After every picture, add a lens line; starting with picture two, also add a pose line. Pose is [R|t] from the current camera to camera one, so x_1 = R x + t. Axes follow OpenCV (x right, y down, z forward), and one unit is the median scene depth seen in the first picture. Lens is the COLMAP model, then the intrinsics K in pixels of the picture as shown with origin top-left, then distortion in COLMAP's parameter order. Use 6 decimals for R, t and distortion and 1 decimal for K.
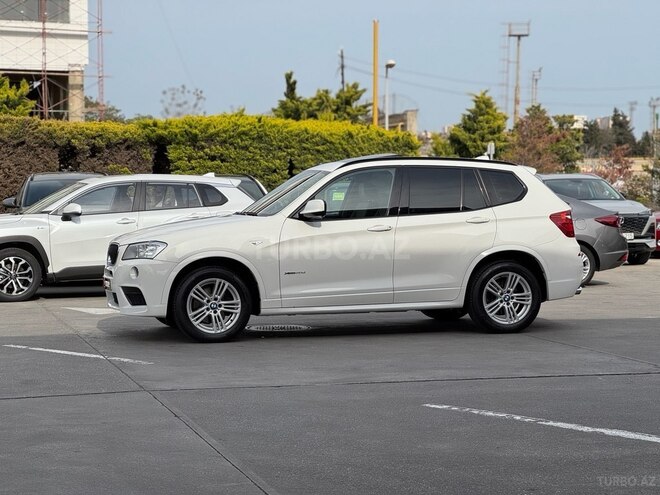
lens RADIAL K [[1470.2, 0, 330.4], [0, 1470.2, 223.8], [0, 0, 1]] dist [0.207653, 0.000000]
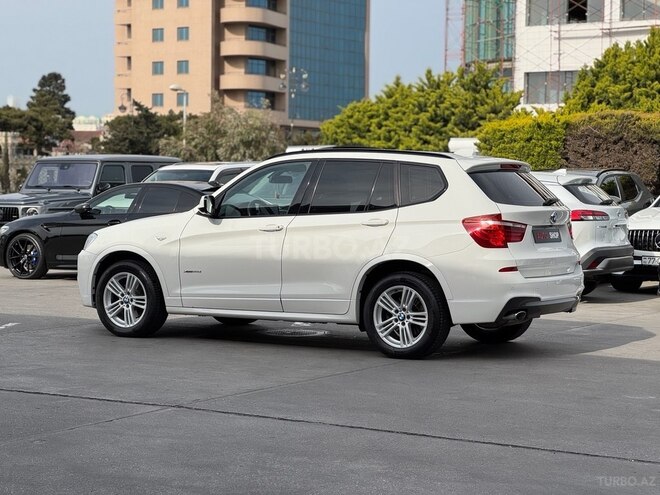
lens RADIAL K [[1470.2, 0, 326.4], [0, 1470.2, 243.8], [0, 0, 1]] dist [0.207653, 0.000000]
pose [[0.674905, 0.035624, -0.737044, 0.707564], [-0.037101, 0.999209, 0.014323, -0.001192], [0.736971, 0.017679, 0.675693, 0.406571]]
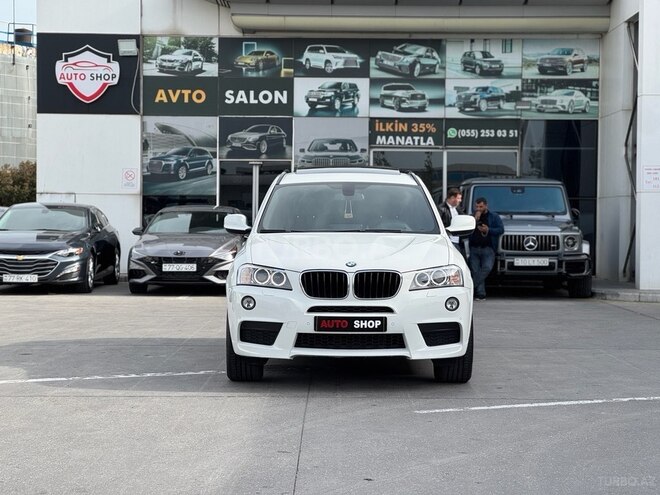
lens RADIAL K [[1470.2, 0, 319.2], [0, 1470.2, 249.6], [0, 0, 1]] dist [0.207653, 0.000000]
pose [[0.259406, -0.022984, 0.965495, -0.885048], [0.038873, 0.999155, 0.013341, -0.010100], [-0.964986, 0.034071, 0.260080, 0.816390]]
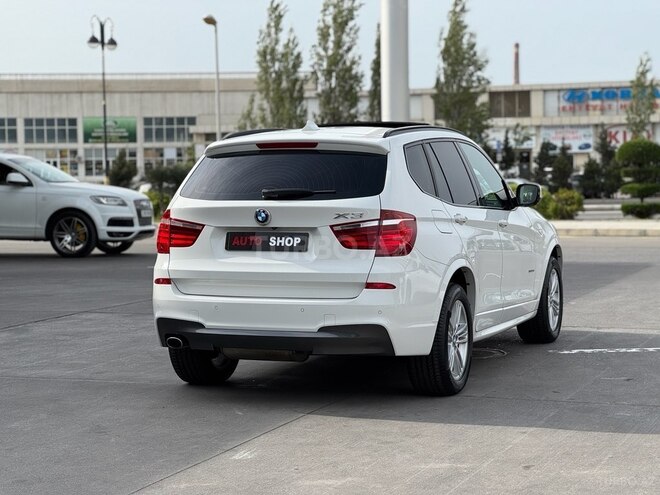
lens RADIAL K [[1470.2, 0, 308.1], [0, 1470.2, 243.2], [0, 0, 1]] dist [0.207653, 0.000000]
pose [[-0.611069, 0.051650, -0.789890, 0.637138], [-0.013574, 0.997039, 0.075696, -0.044623], [0.791461, 0.056978, -0.608558, 1.471223]]
